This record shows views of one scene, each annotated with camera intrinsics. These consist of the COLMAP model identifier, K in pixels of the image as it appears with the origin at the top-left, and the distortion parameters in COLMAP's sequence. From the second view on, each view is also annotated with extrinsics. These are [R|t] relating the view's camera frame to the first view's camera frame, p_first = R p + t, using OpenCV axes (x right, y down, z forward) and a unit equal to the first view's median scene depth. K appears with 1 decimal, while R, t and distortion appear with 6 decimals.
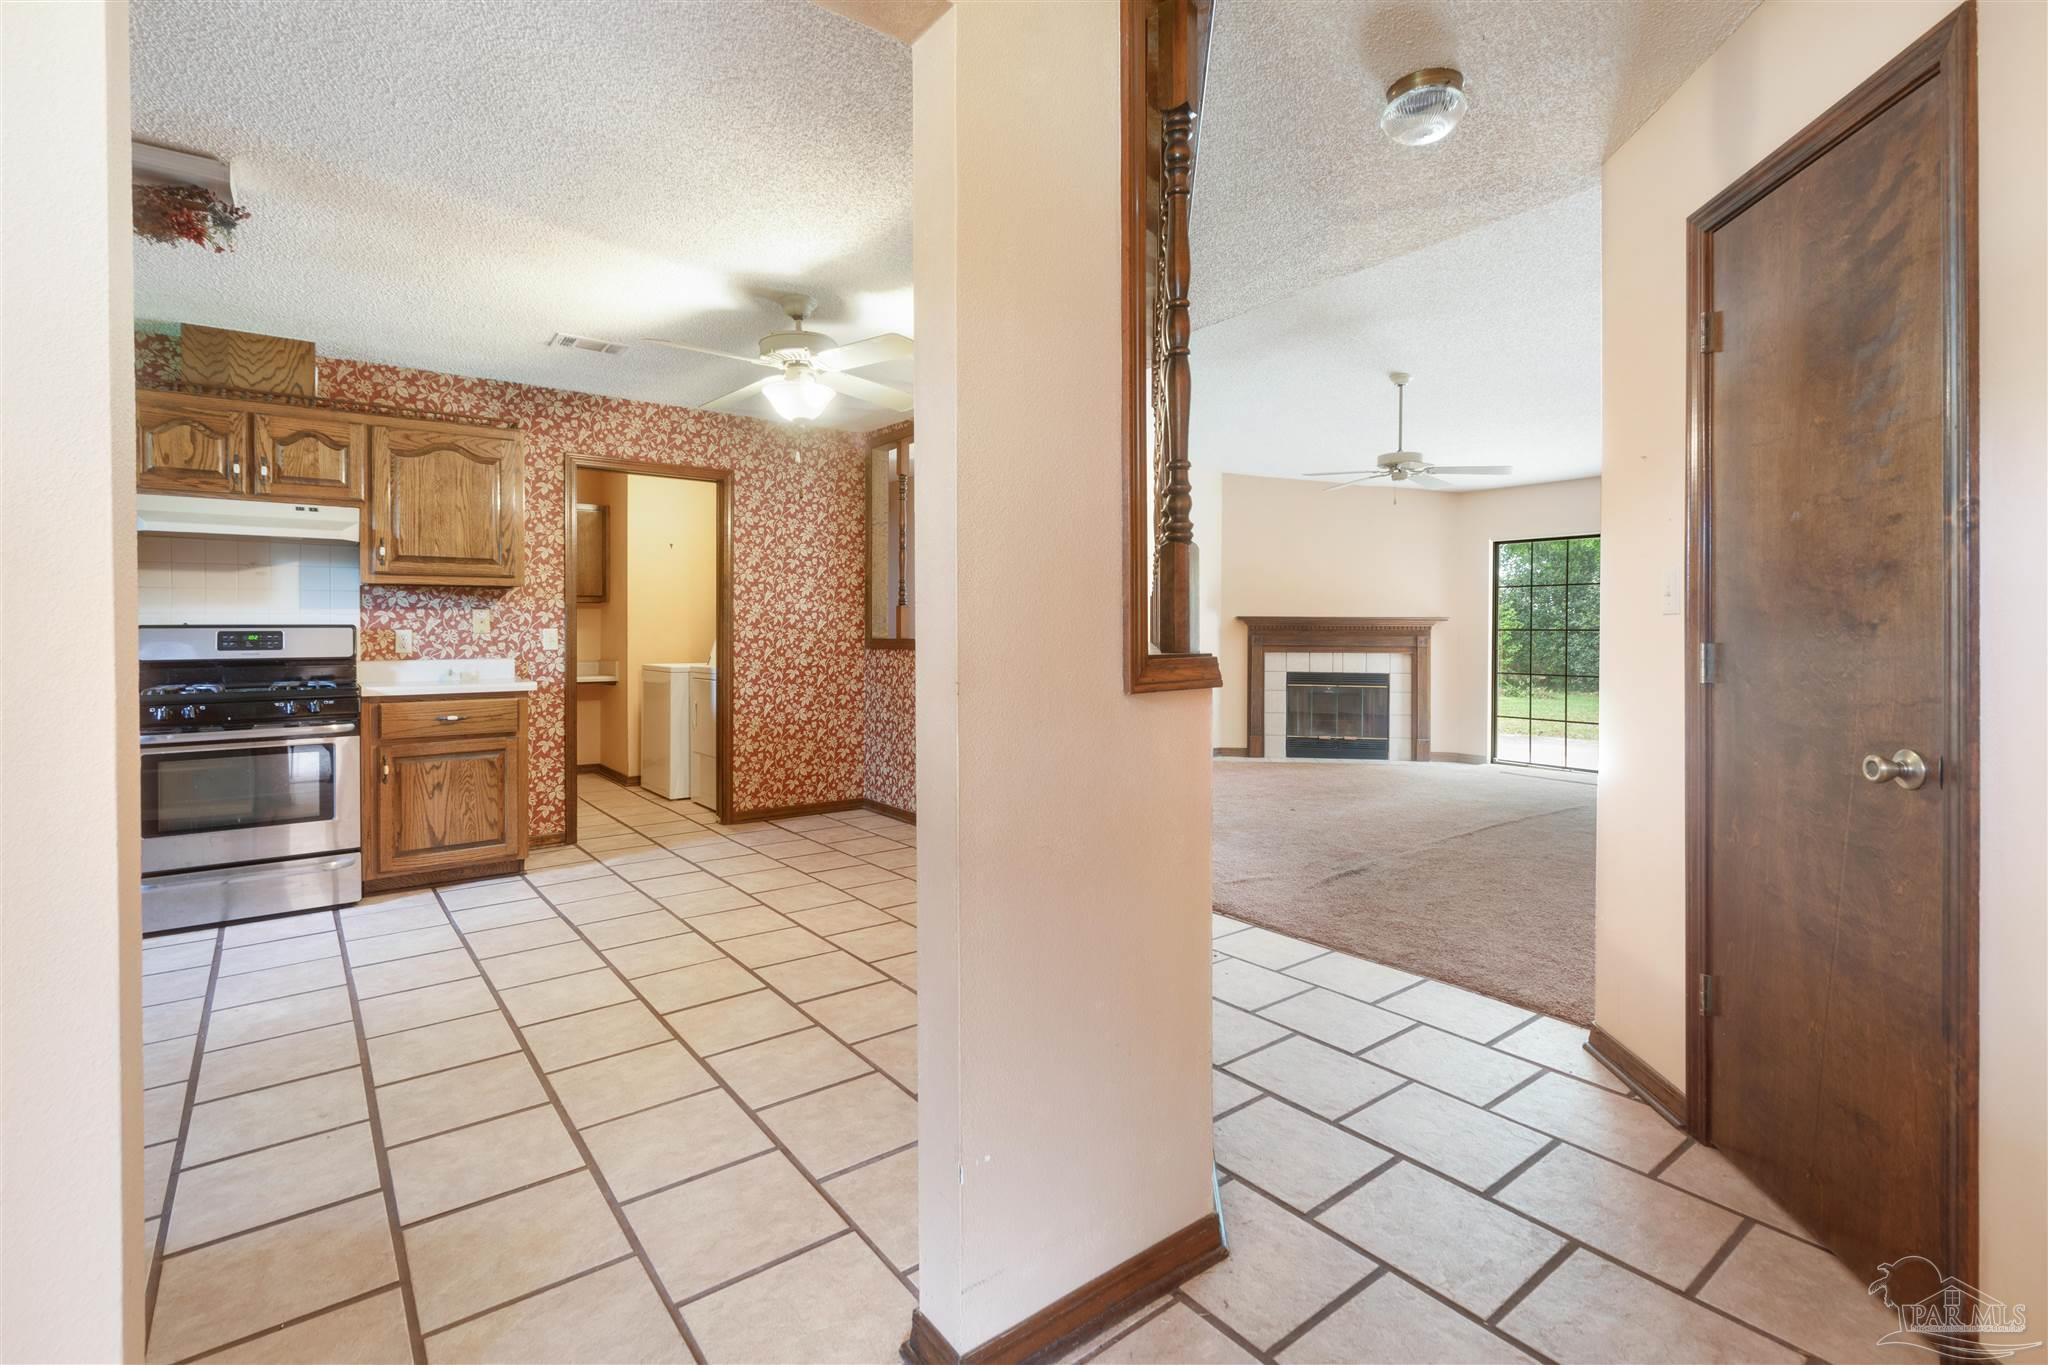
lens RADIAL K [[919.9, 0, 1003.6], [0, 919.9, 627.1], [0, 0, 1]] dist [0.002372, 0.000970]
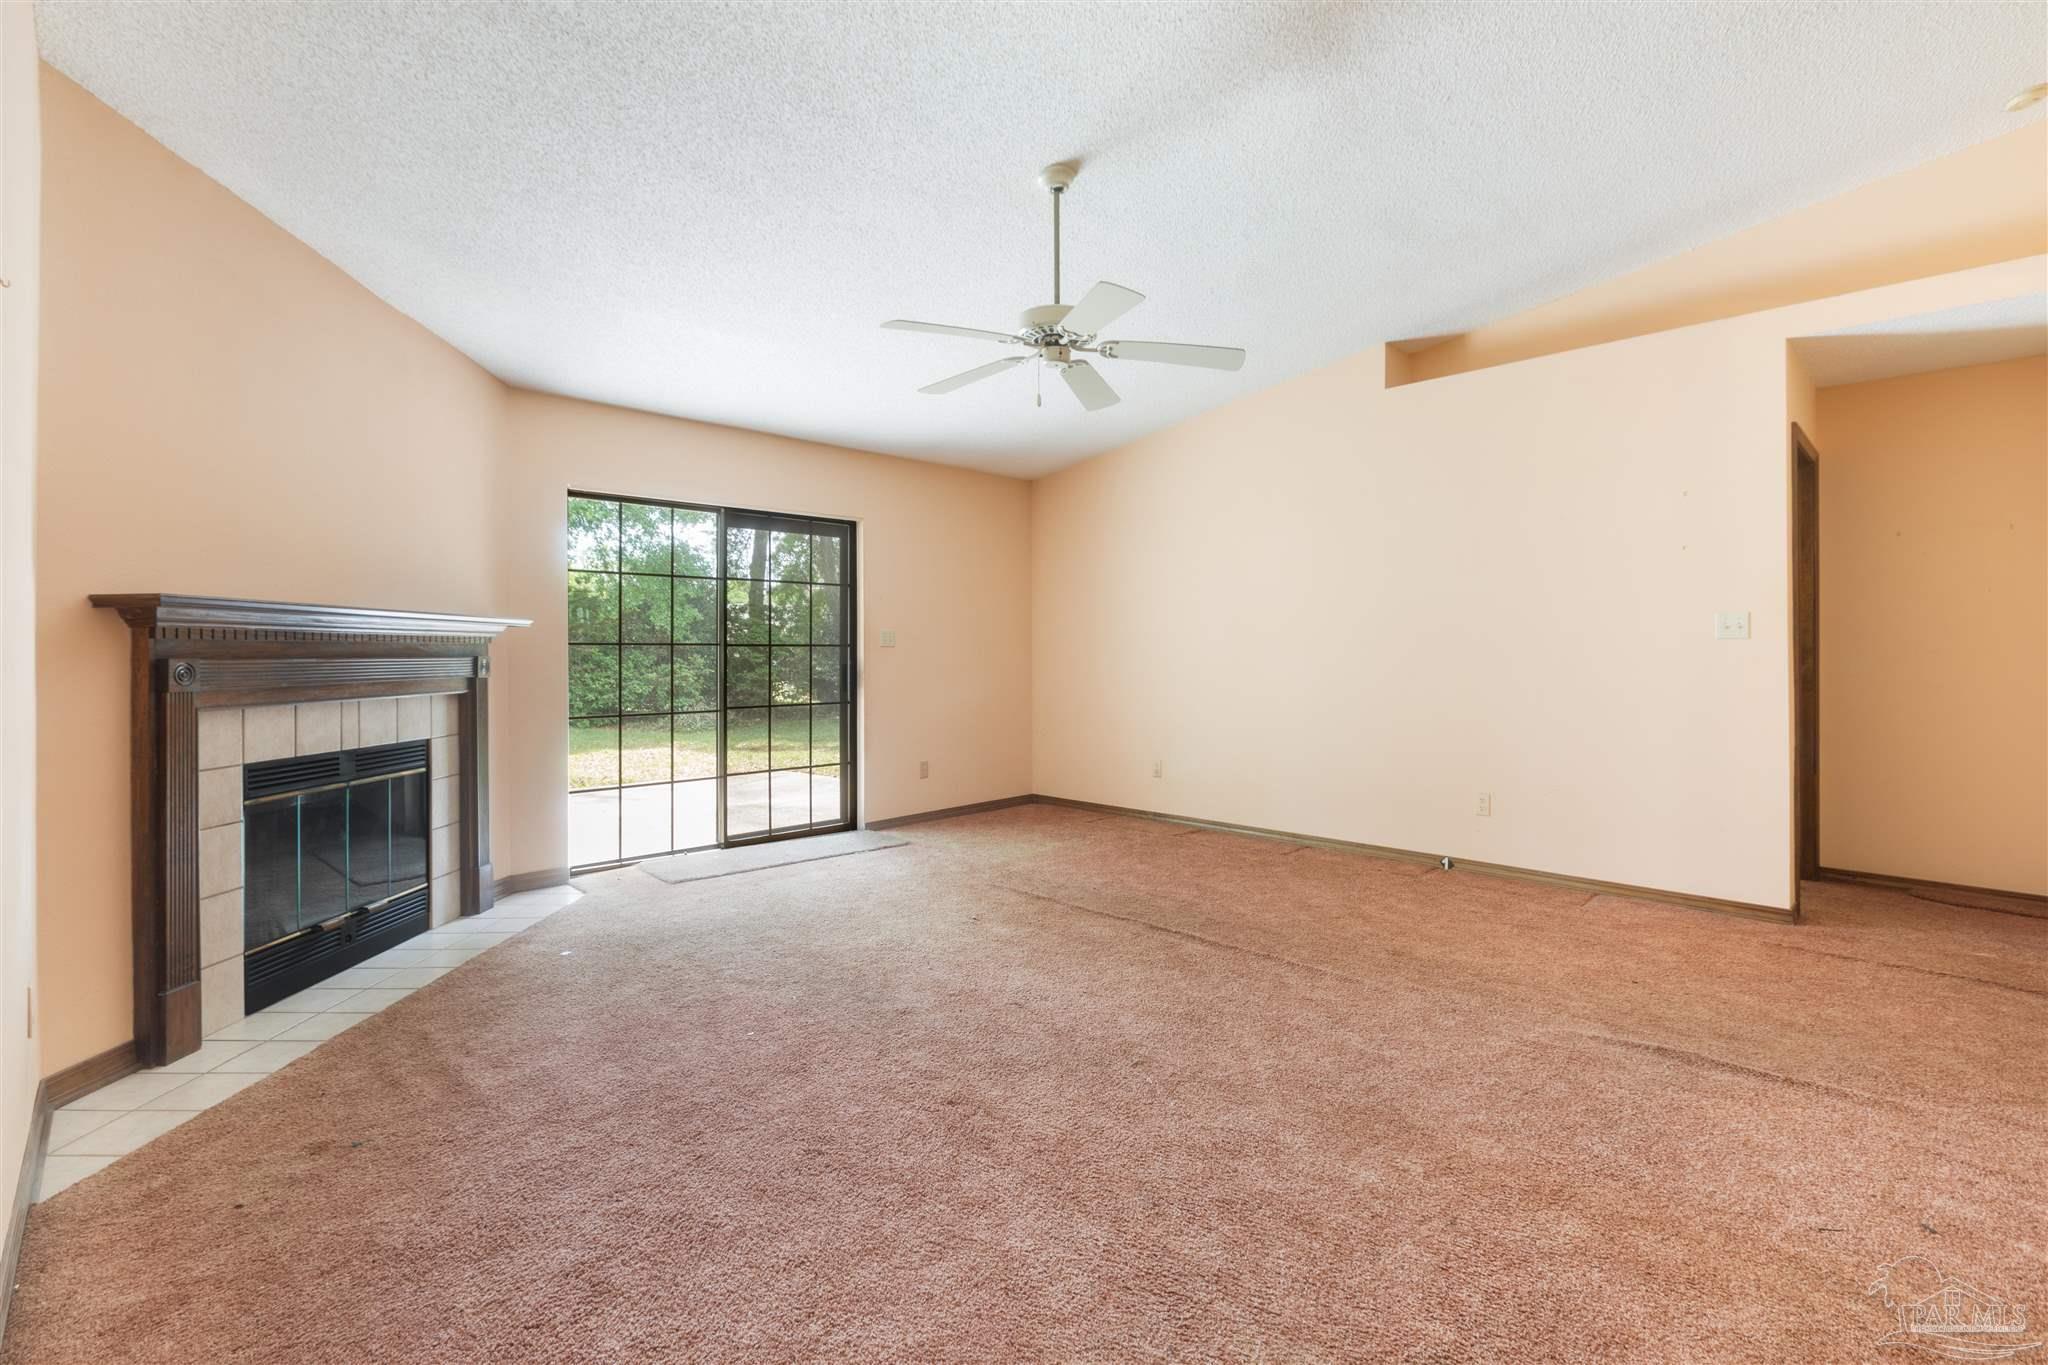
lens RADIAL K [[919.9, 0, 1027.5], [0, 919.9, 672.7], [0, 0, 1]] dist [0.002372, 0.000970]
pose [[-0.152349, -0.024160, 0.988031, -0.117078], [-0.003630, 0.999708, 0.023886, 0.010037], [-0.988320, 0.000053, -0.152392, 1.312117]]
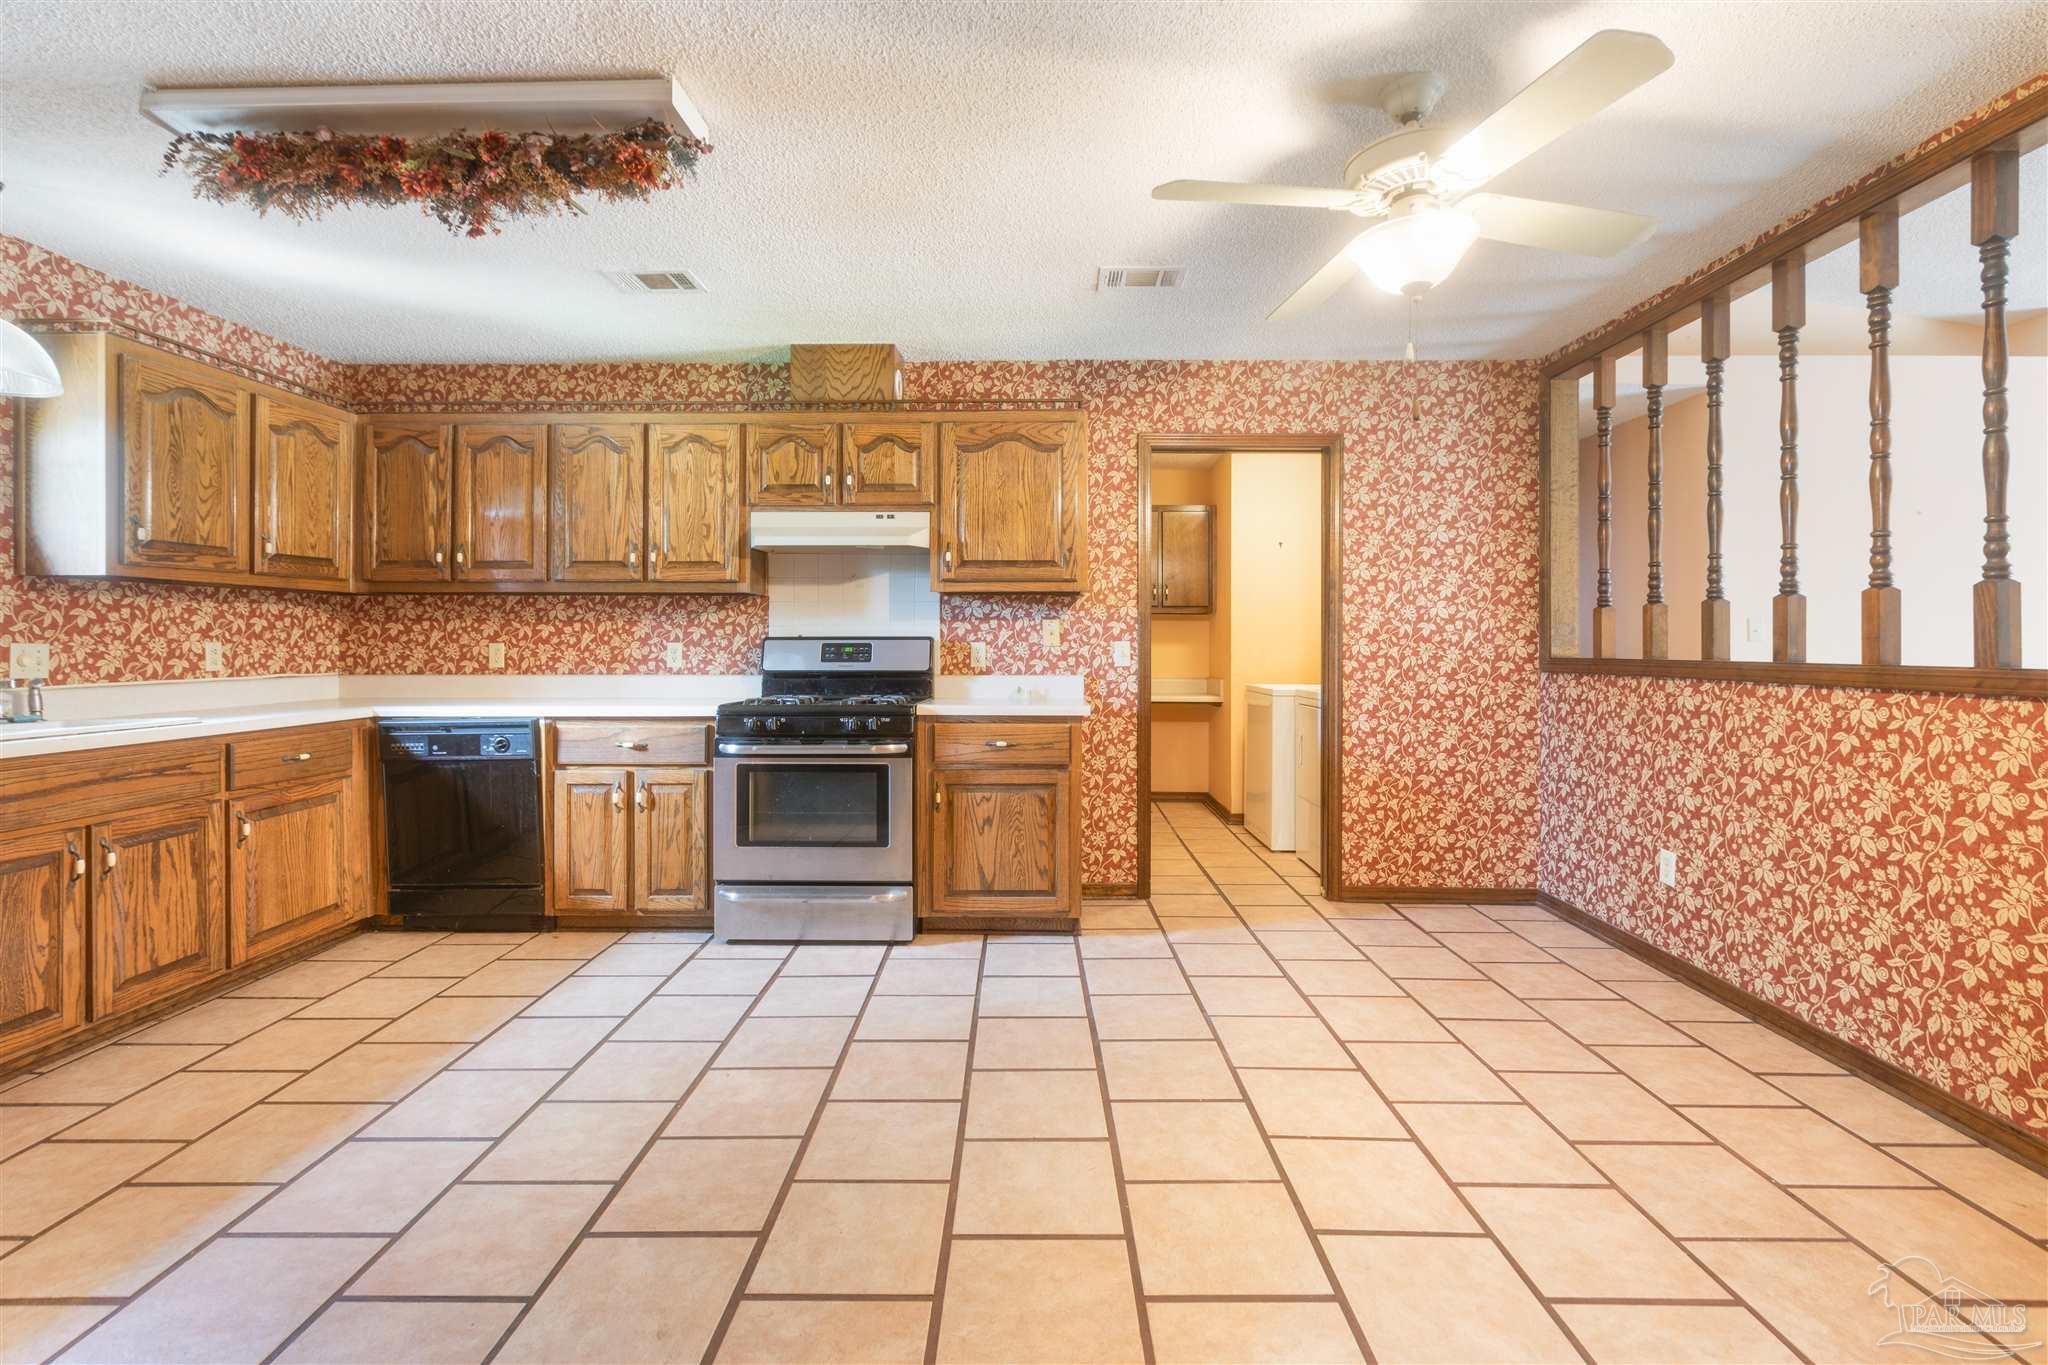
lens RADIAL K [[919.9, 0, 1030.5], [0, 919.9, 636.2], [0, 0, 1]] dist [0.002372, 0.000970]
pose [[0.792794, -0.001775, -0.609487, -0.039698], [-0.002540, 0.999977, -0.006216, 0.002209], [0.609484, 0.006476, 0.792772, 0.269718]]
